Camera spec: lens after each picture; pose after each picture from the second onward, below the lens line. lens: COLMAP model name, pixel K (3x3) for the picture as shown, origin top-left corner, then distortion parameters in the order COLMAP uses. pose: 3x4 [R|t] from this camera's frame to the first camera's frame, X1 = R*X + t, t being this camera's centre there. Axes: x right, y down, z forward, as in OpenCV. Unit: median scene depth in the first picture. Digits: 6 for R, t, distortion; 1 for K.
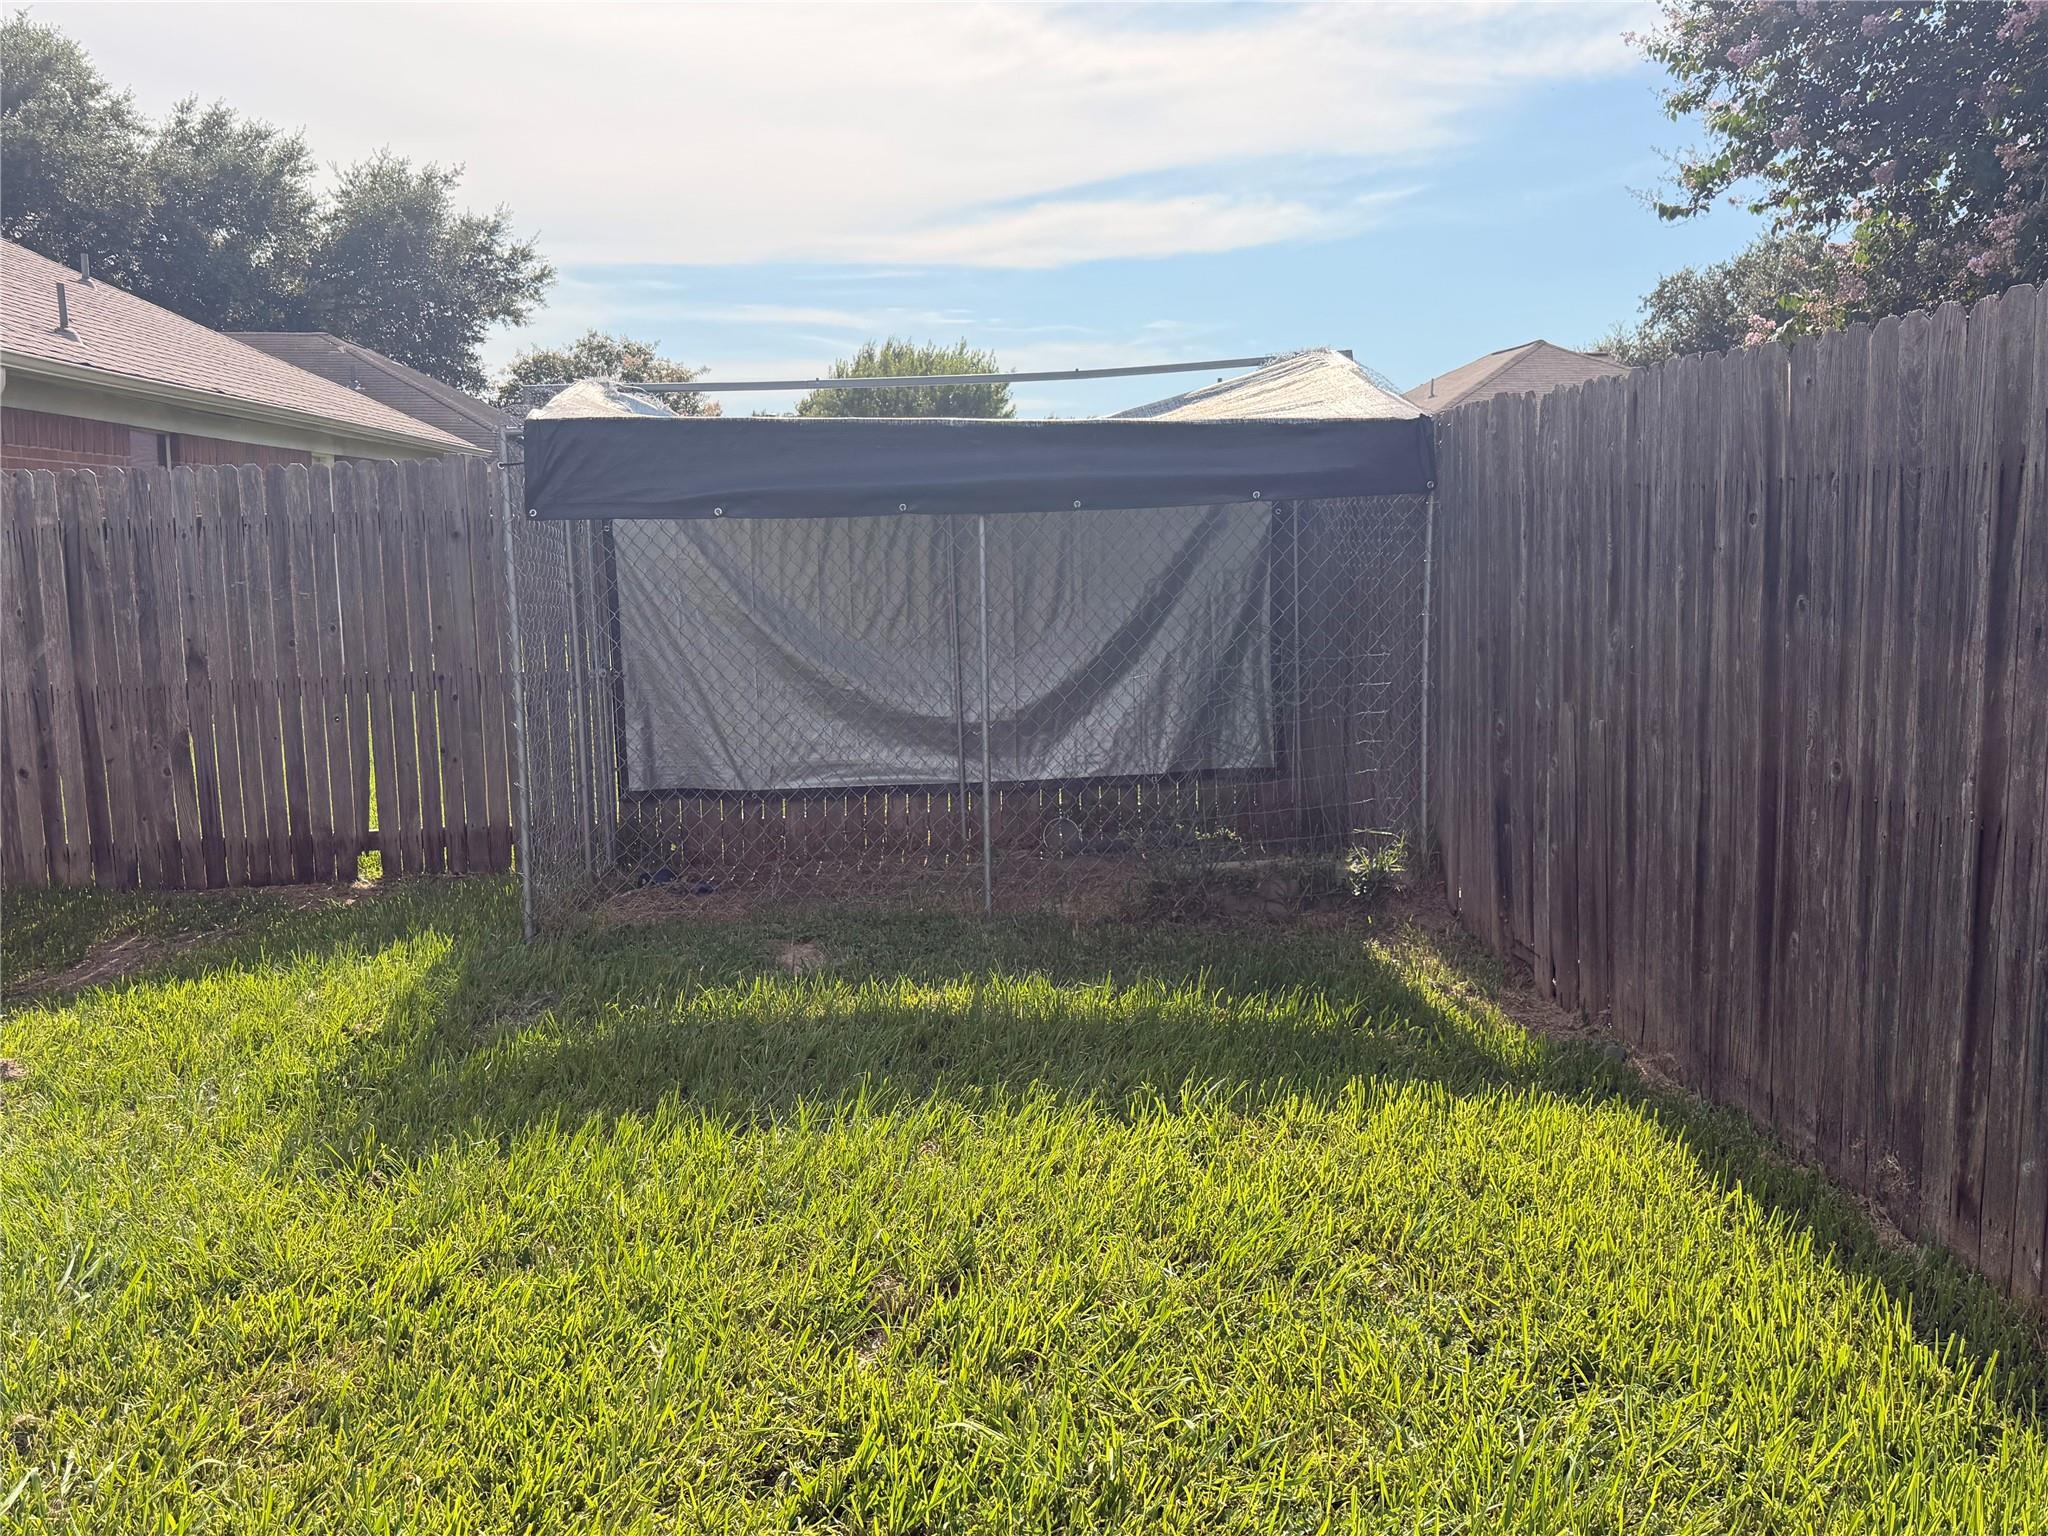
lens RADIAL K [[1682.4, 0, 1022.3], [0, 1682.4, 786.1], [0, 0, 1]] dist [0.099258, -0.161806]
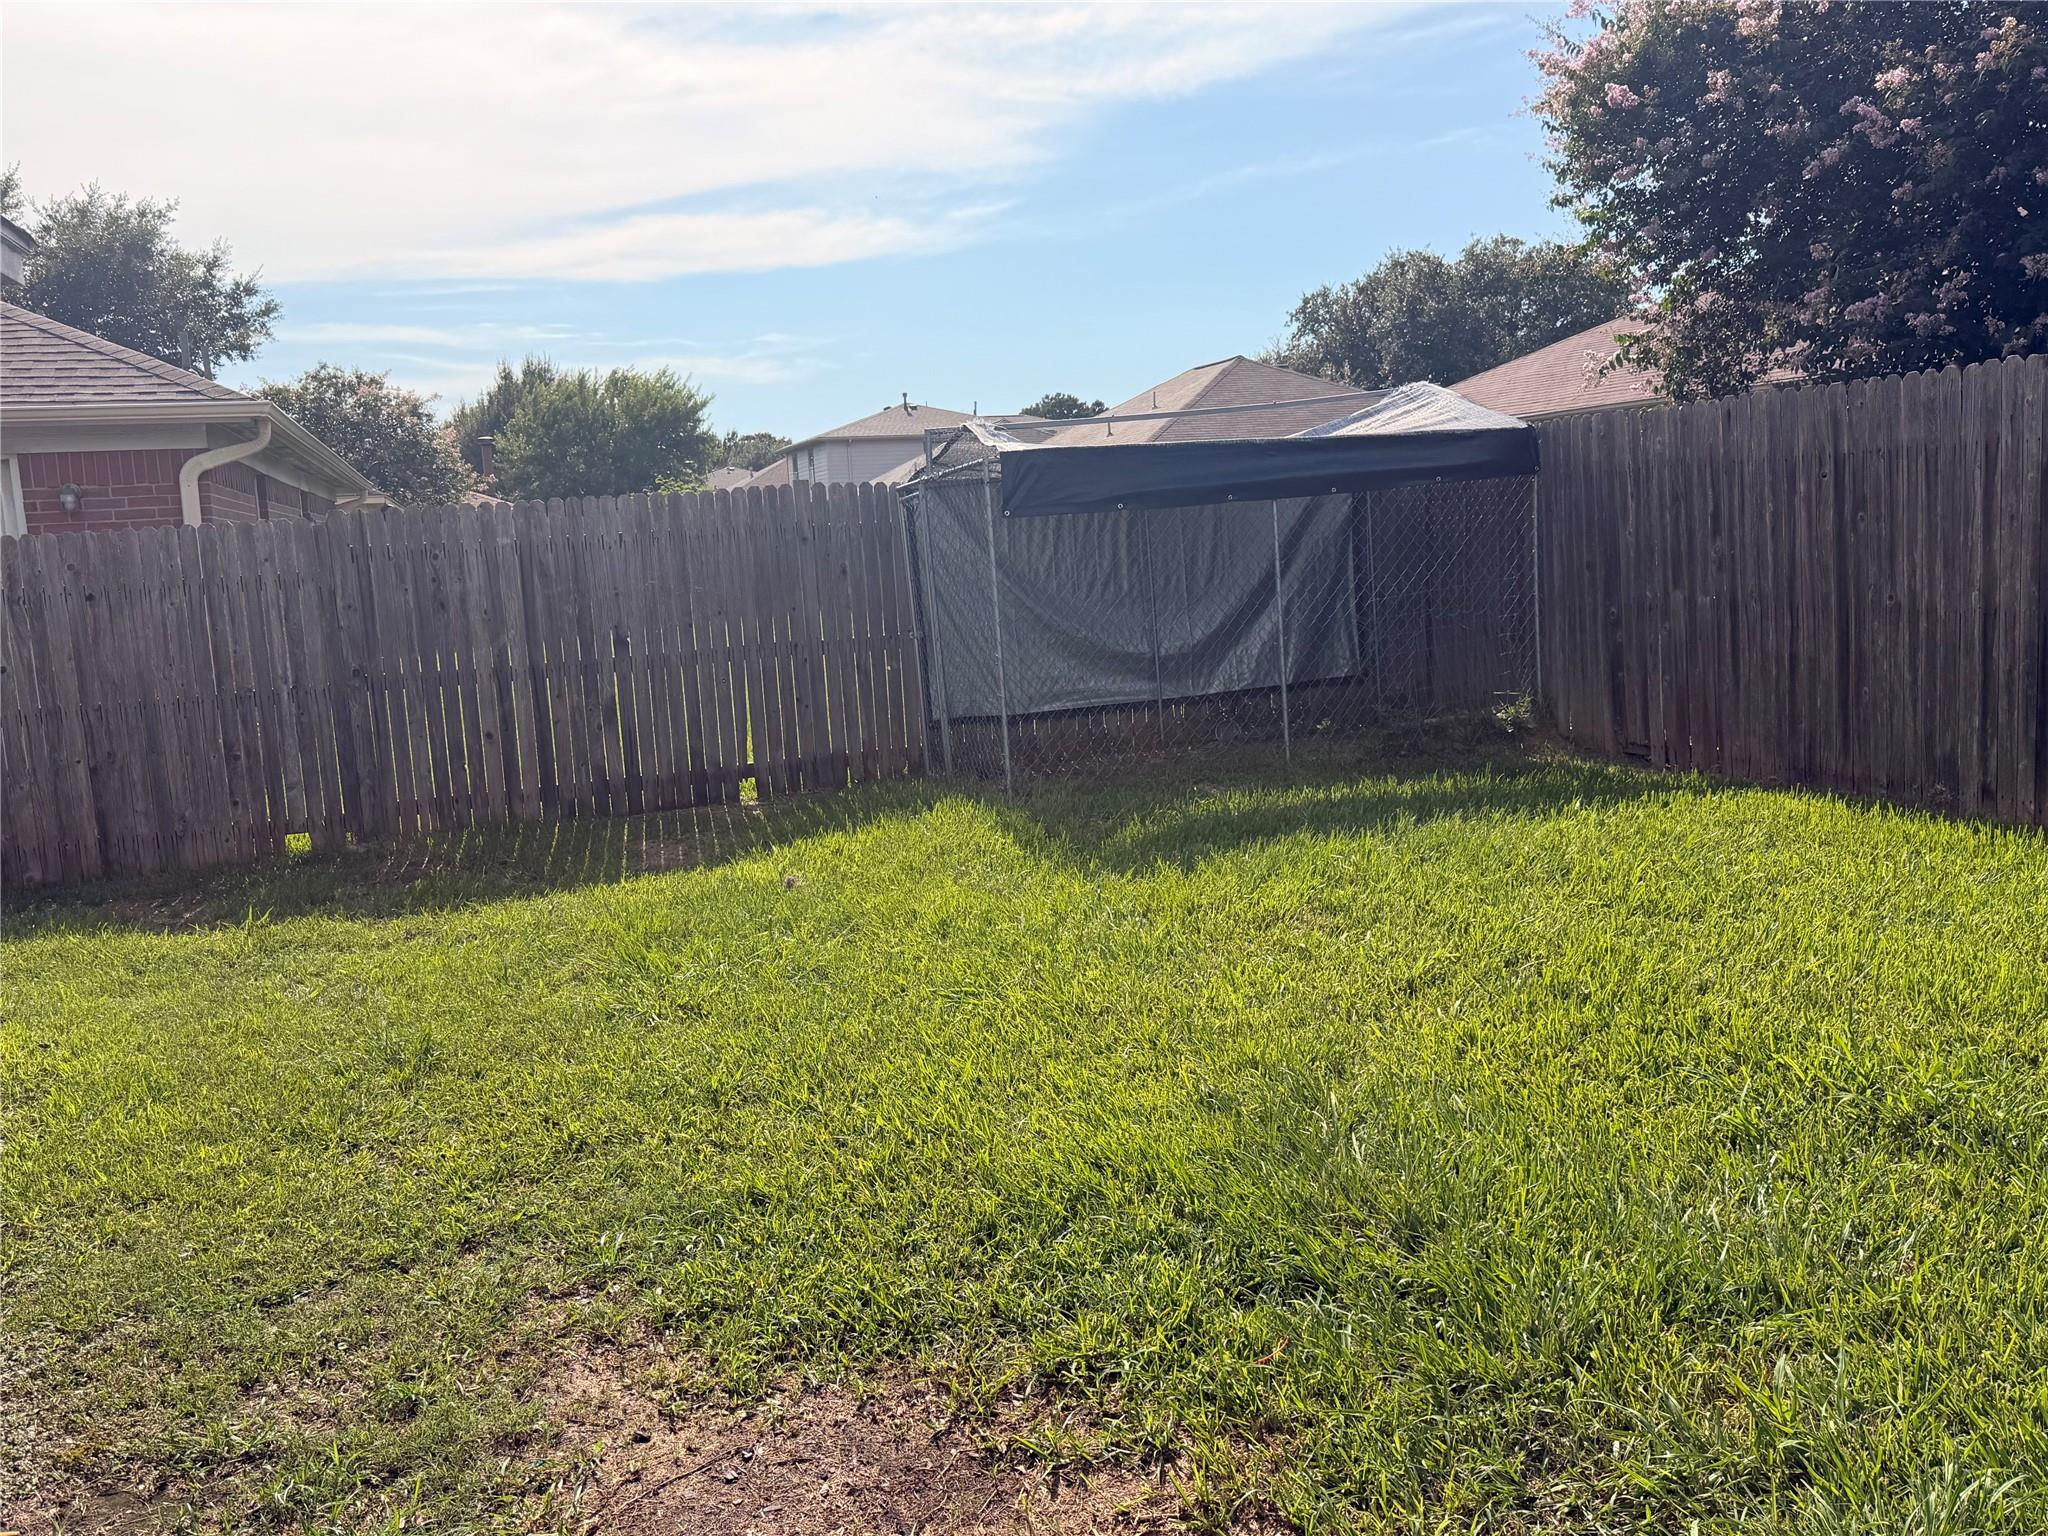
lens RADIAL K [[1682.4, 0, 1036.9], [0, 1682.4, 777.0], [0, 0, 1]] dist [0.099258, -0.161806]
pose [[0.973333, -0.077145, 0.216038, -0.455366], [0.079698, 0.996814, -0.003117, 0.060681], [-0.215109, 0.020252, 0.976380, -0.350734]]
